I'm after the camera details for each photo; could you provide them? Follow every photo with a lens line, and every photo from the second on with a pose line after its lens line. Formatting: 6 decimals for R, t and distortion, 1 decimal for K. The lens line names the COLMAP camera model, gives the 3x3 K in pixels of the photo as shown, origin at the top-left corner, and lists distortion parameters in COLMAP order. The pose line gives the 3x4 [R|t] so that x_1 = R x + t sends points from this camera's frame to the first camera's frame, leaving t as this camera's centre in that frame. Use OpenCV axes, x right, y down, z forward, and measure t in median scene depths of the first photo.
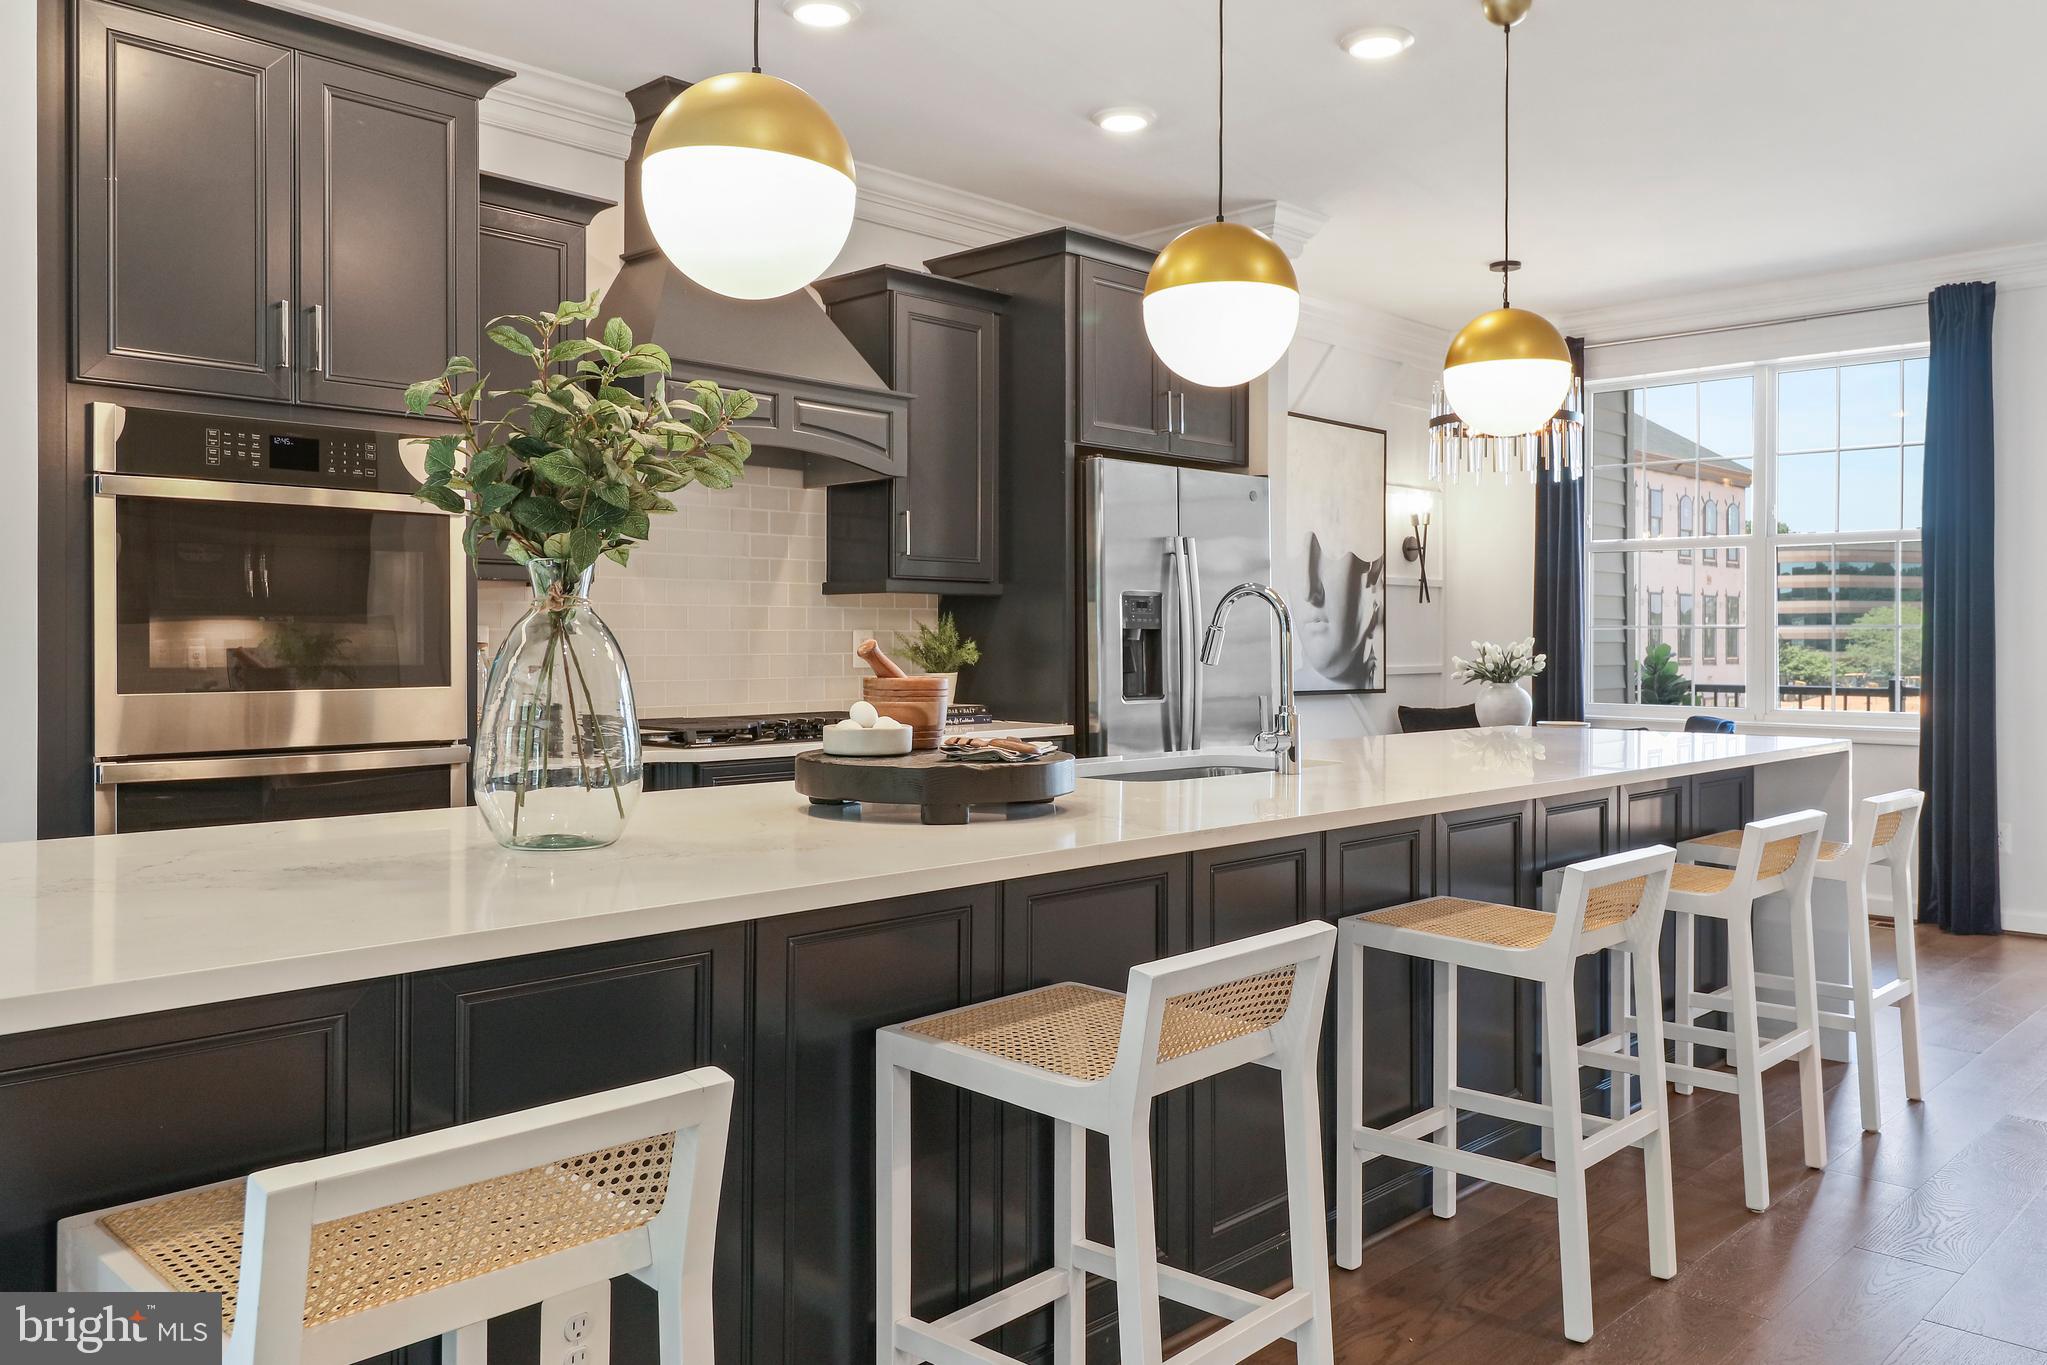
lens RADIAL K [[1613.1, 0, 1022.6], [0, 1613.1, 657.4], [0, 0, 1]] dist [0.018672, -0.002350]
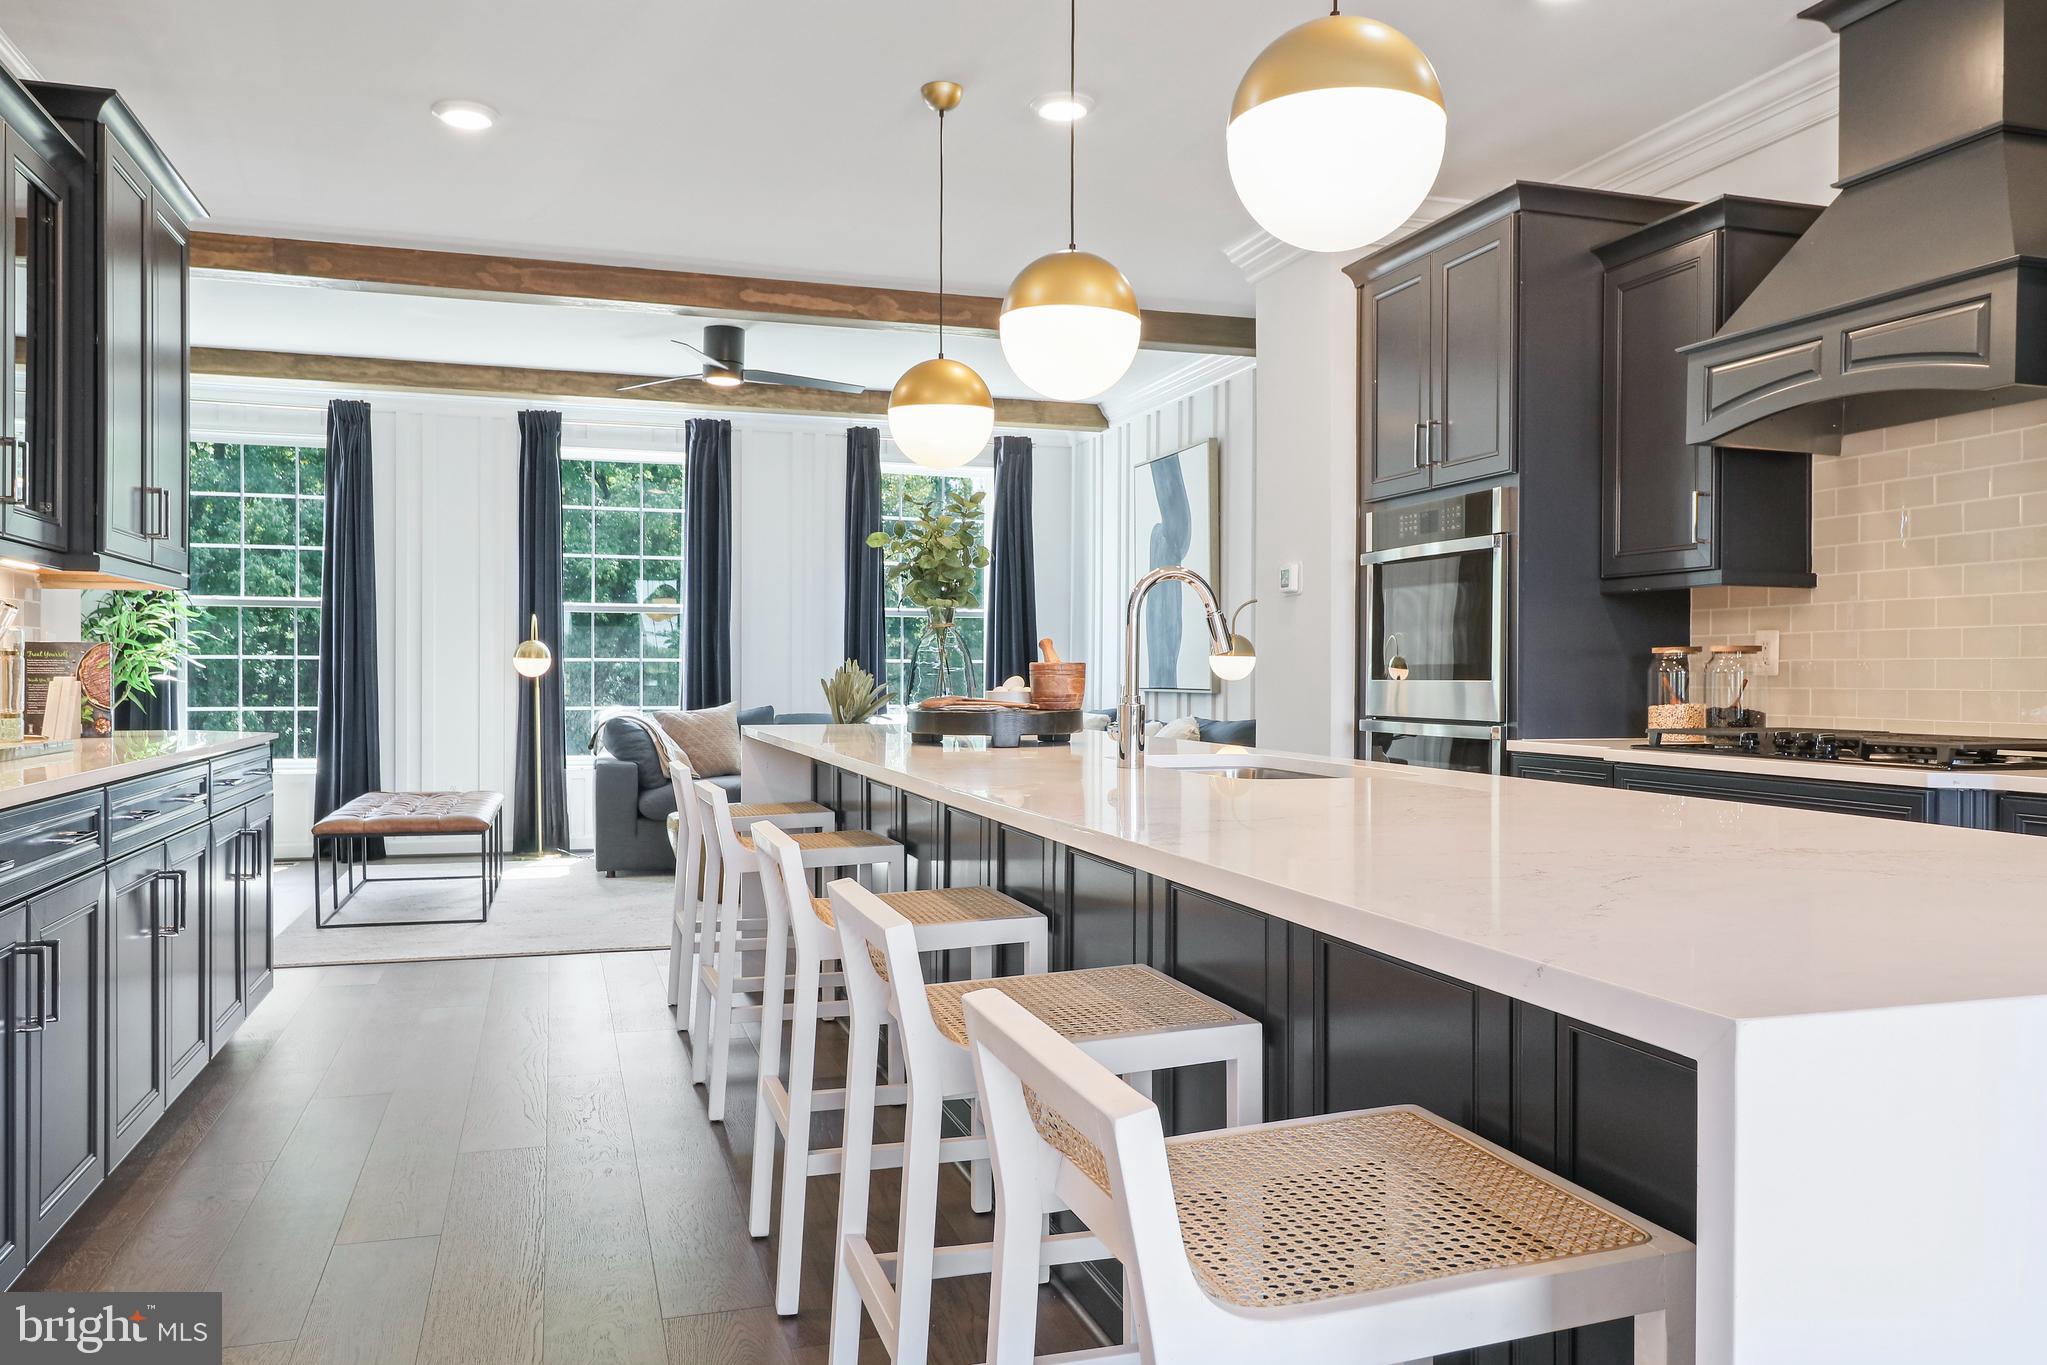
lens RADIAL K [[1484.2, 0, 1030.9], [0, 1484.2, 679.8], [0, 0, 1]] dist [0.010290, -0.001431]
pose [[-0.482267, 0.000525, -0.876024, 0.595168], [-0.012341, 0.999897, 0.007393, 0.008822], [0.875937, 0.014377, -0.482211, 0.862991]]
